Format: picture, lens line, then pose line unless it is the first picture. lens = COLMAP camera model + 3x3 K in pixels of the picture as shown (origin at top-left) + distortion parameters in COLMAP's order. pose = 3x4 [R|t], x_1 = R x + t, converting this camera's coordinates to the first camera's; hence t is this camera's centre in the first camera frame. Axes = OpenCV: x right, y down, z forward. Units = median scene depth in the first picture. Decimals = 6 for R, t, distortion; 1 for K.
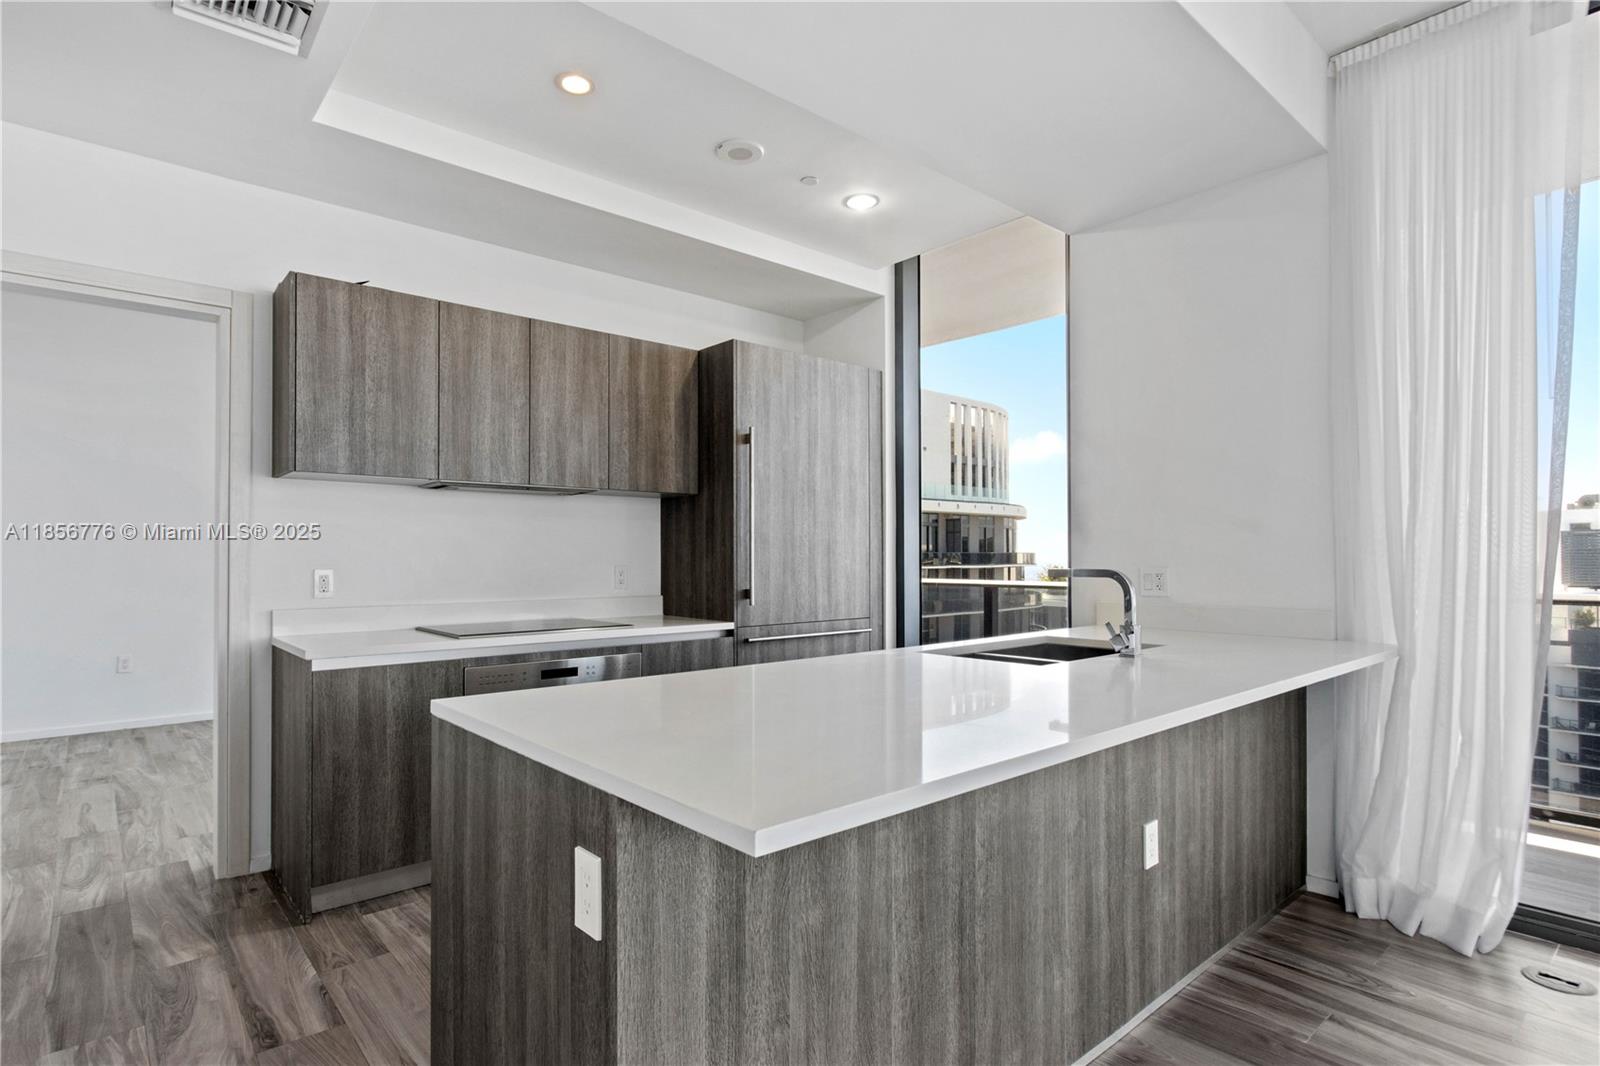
lens RADIAL K [[817.7, 0, 767.7], [0, 817.7, 549.2], [0, 0, 1]] dist [-0.003661, 0.000976]
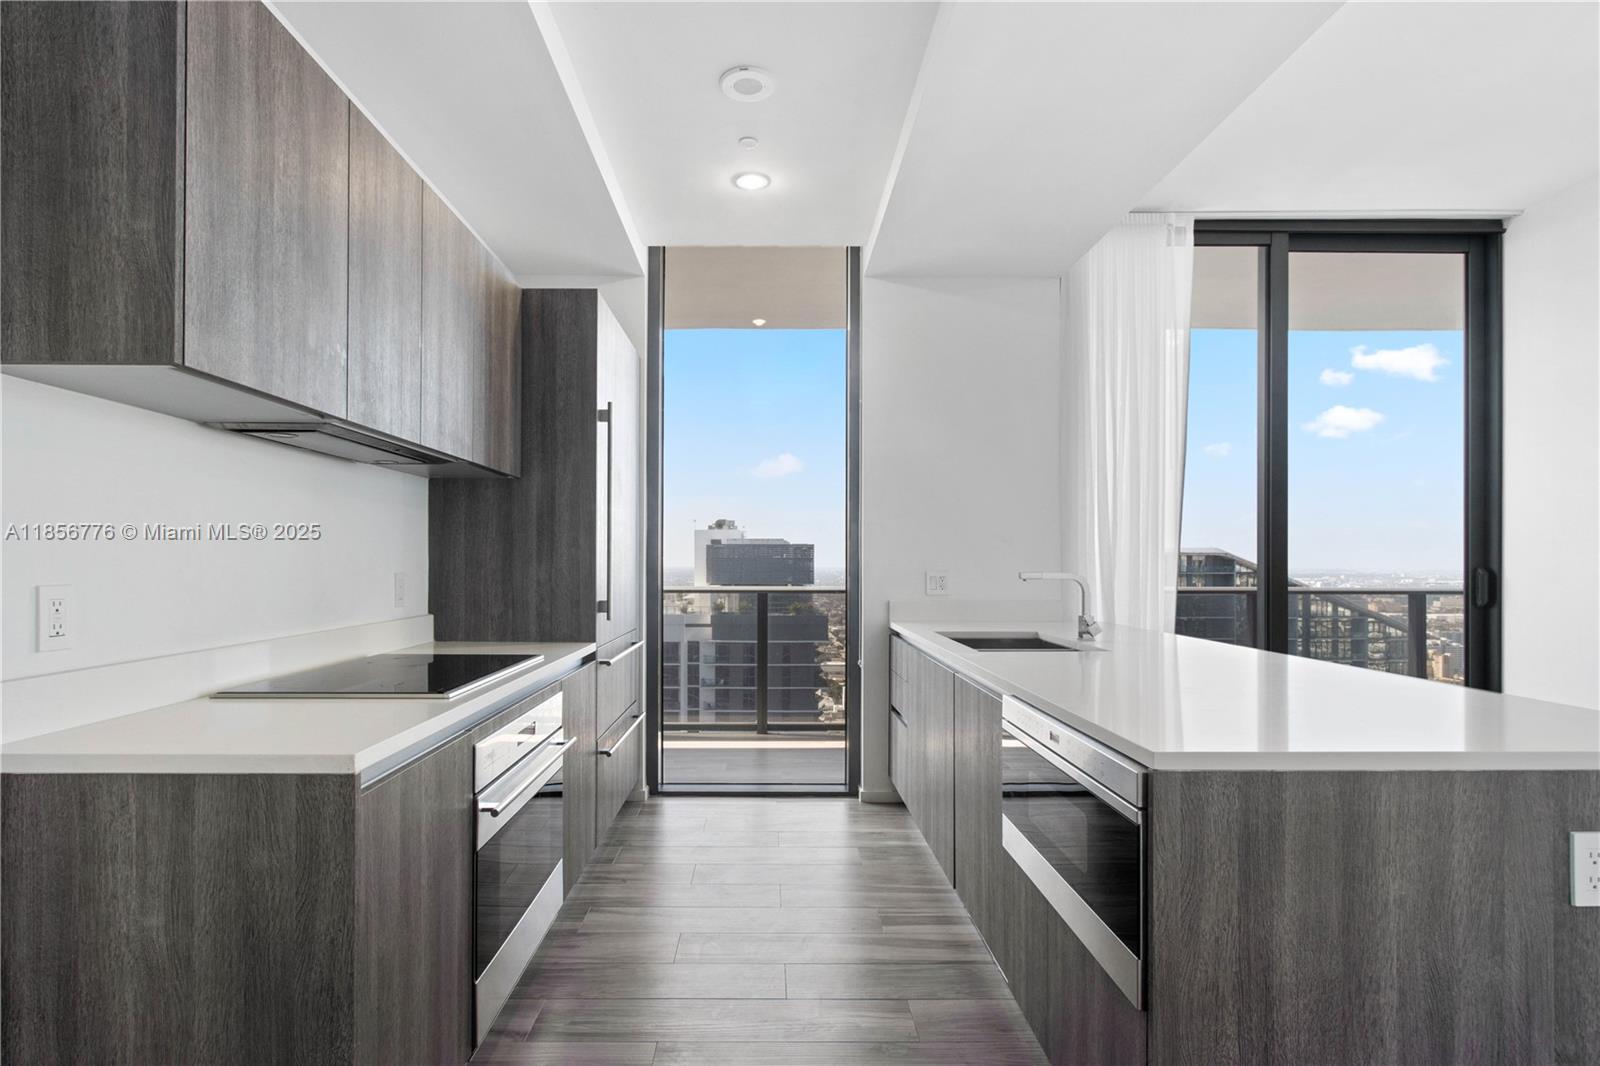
lens RADIAL K [[816.7, 0, 769.4], [0, 816.7, 561.8], [0, 0, 1]] dist [-0.017304, -0.000018]
pose [[0.644765, 0.005156, 0.764363, -0.579444], [-0.012511, 0.999914, 0.003808, 0.004989], [-0.764278, -0.012018, 0.644774, 0.381643]]
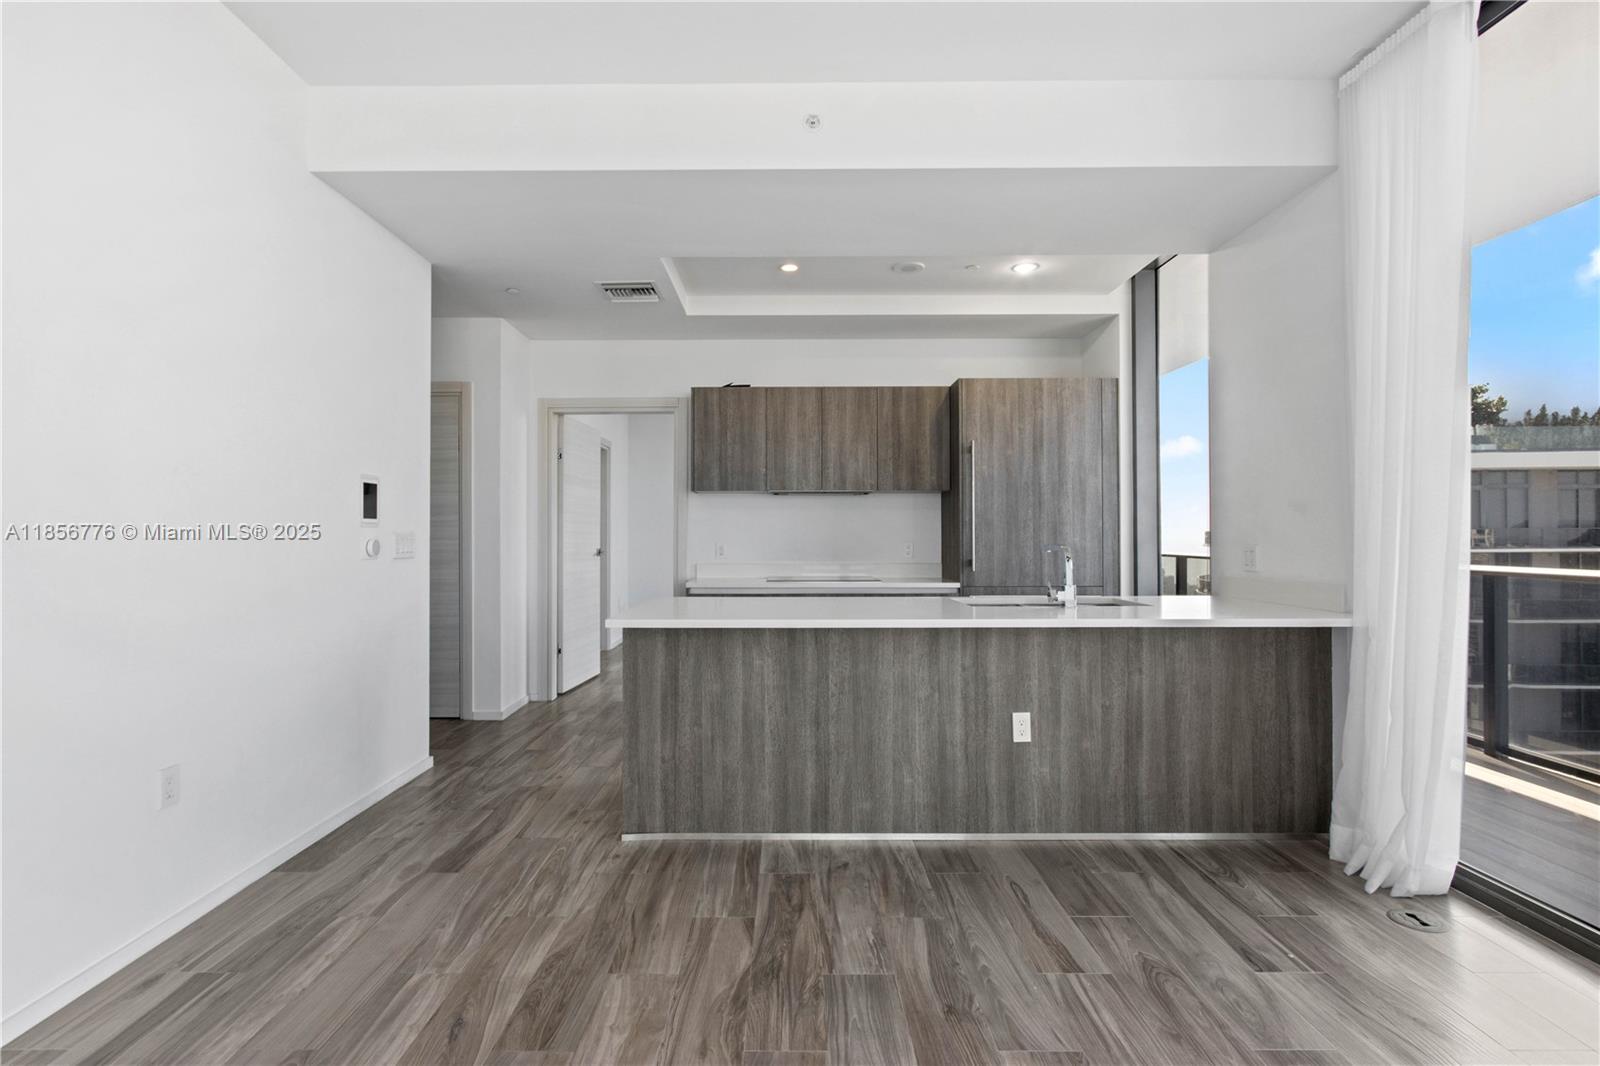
lens RADIAL K [[811.4, 0, 777.1], [0, 811.4, 525.3], [0, 0, 1]] dist [0.000425, 0.000624]
pose [[0.757455, -0.006615, -0.652854, 0.649505], [0.005571, 0.999978, -0.003668, -0.005212], [0.652864, -0.000859, 0.757475, -0.252461]]
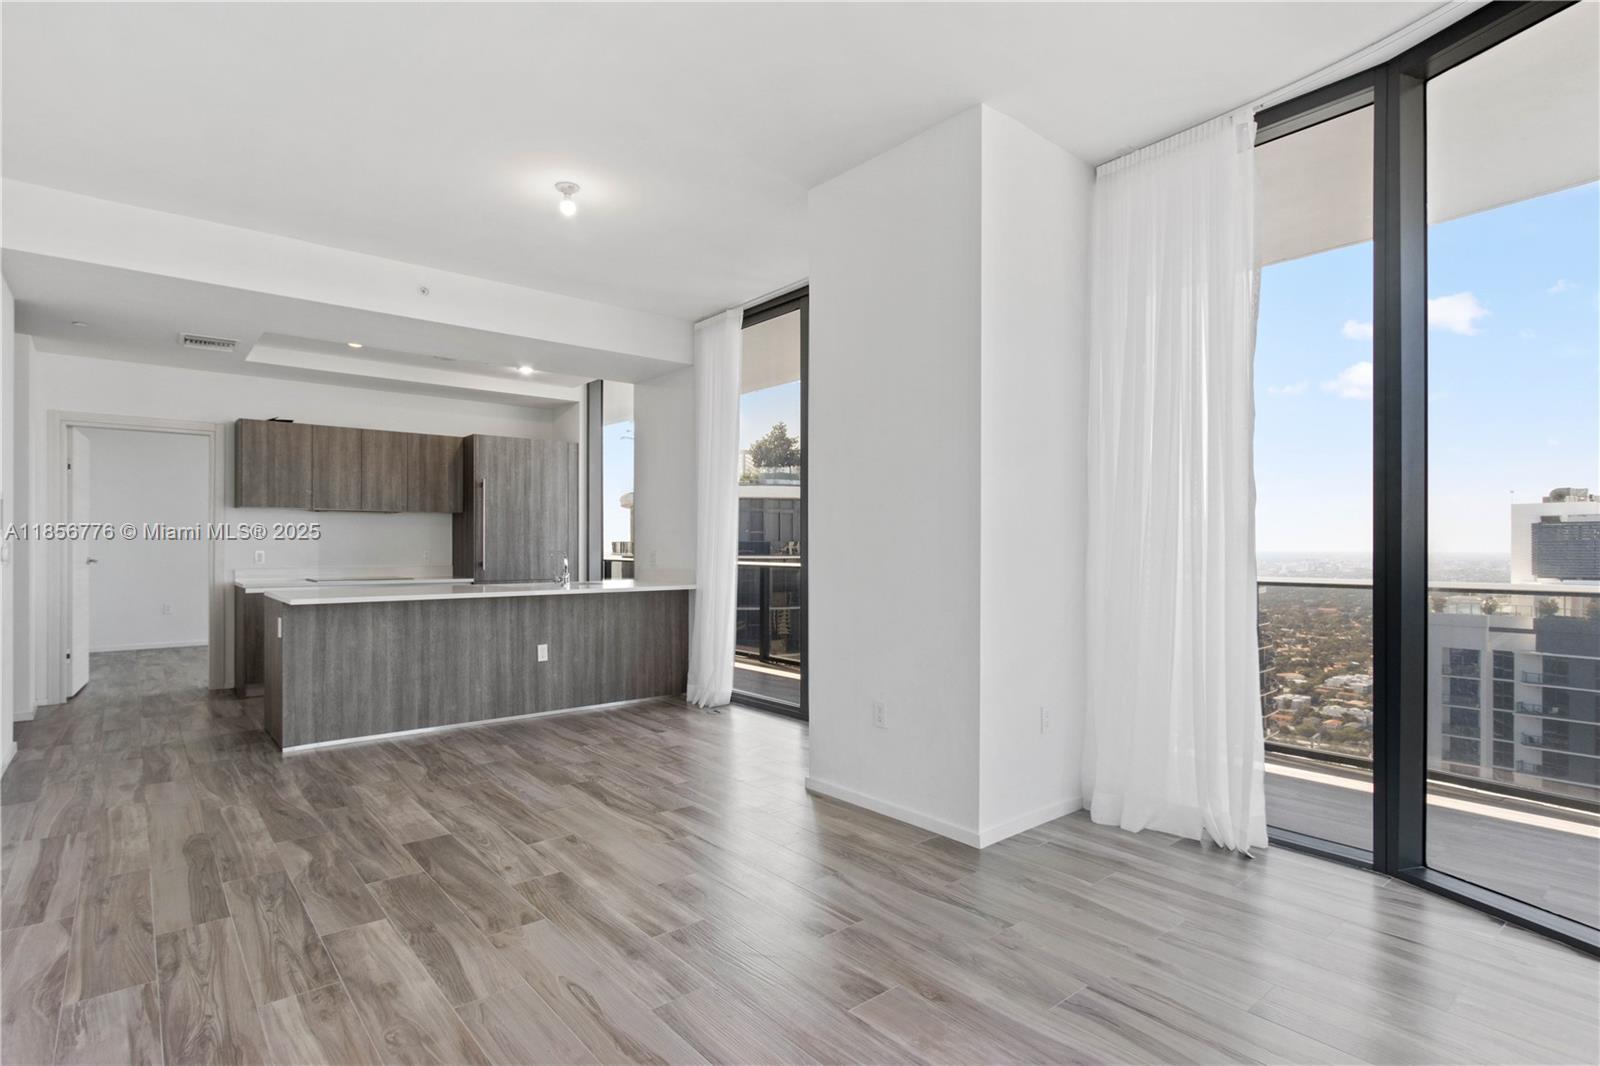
lens RADIAL K [[805.7, 0, 777.3], [0, 805.7, 546.9], [0, 0, 1]] dist [-0.000522, 0.000154]
pose [[0.999801, 0.004654, -0.019376, 0.758276], [-0.004418, 0.999916, 0.012176, -0.014142], [0.019431, -0.012088, 0.999738, -0.962018]]
